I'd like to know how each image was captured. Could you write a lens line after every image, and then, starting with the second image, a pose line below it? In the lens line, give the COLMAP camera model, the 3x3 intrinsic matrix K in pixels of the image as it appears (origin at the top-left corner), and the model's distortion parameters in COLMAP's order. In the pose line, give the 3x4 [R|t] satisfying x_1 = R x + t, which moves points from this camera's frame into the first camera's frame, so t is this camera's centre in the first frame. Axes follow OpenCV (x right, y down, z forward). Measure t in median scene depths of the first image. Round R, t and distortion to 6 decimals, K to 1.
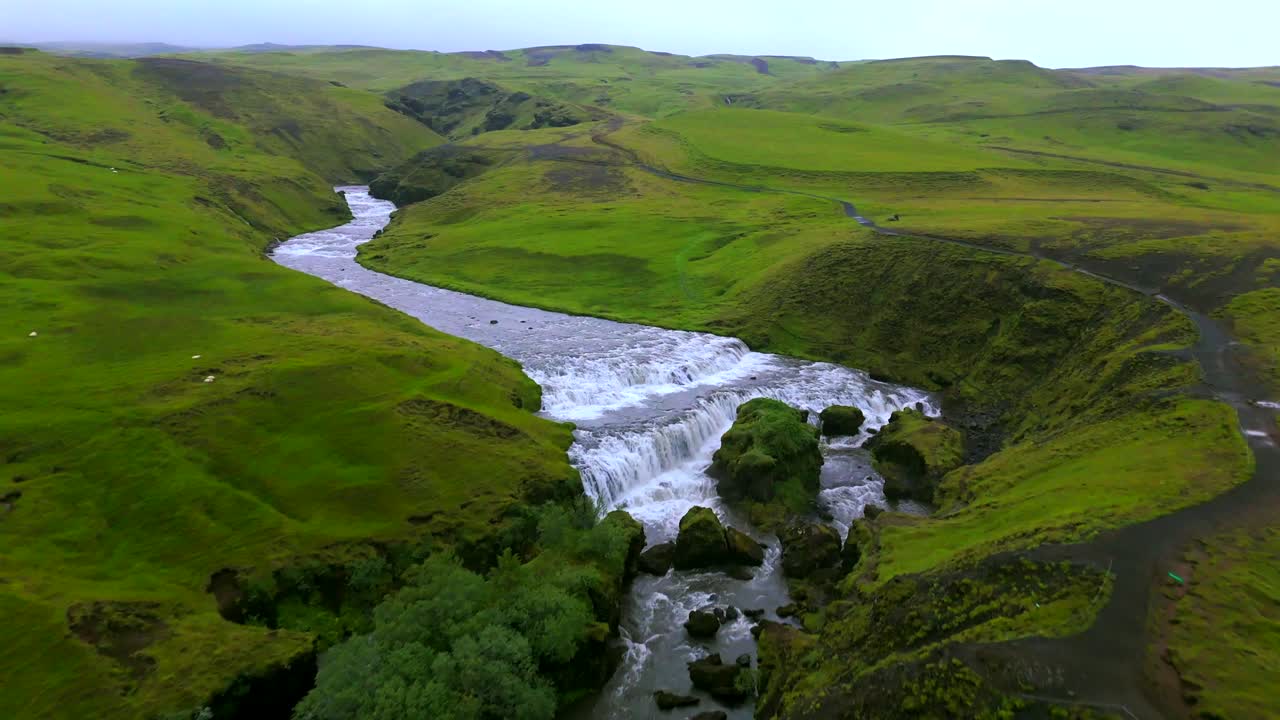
lens RADIAL K [[1037.3, 0, 640.0], [0, 1037.3, 360.0], [0, 0, 1]] dist [0.128457, -0.167531]
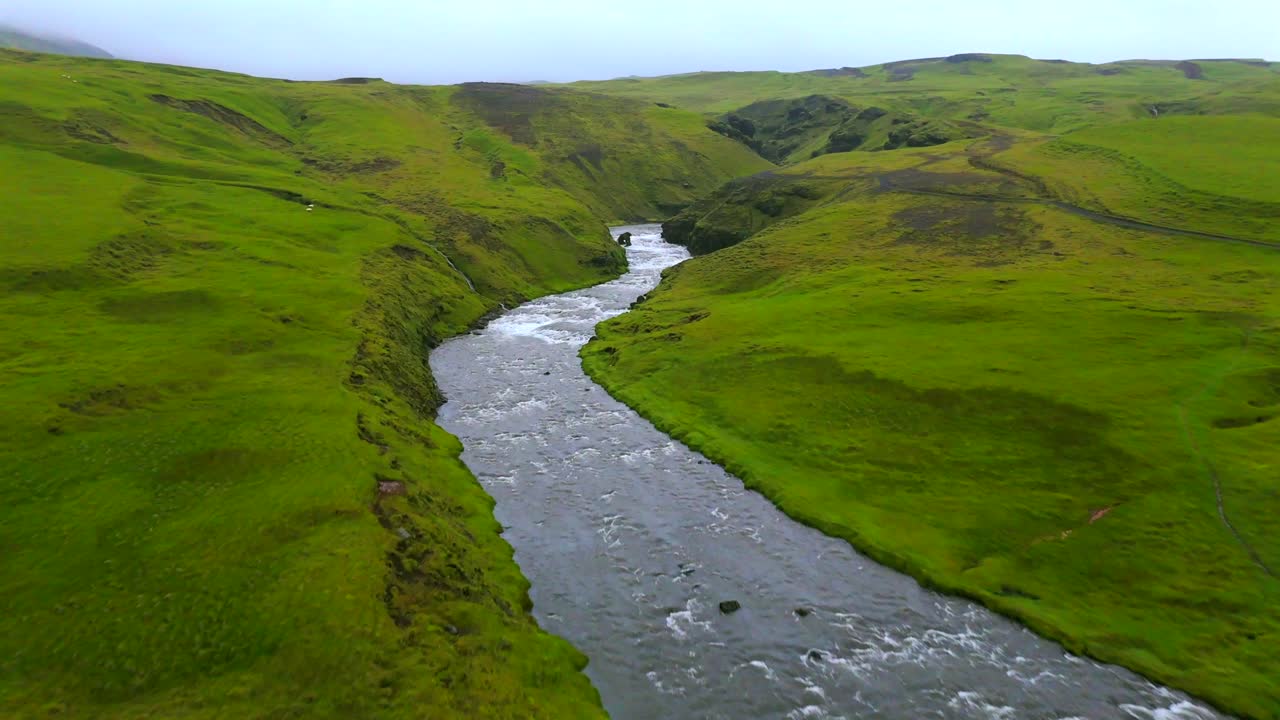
lens RADIAL K [[1037.3, 0, 640.0], [0, 1037.3, 360.0], [0, 0, 1]] dist [0.128457, -0.167531]
pose [[0.945879, 0.057596, -0.319367, -0.022363], [-0.065662, 0.997736, -0.014538, -0.056257], [0.317807, 0.034722, 0.947520, 0.275589]]
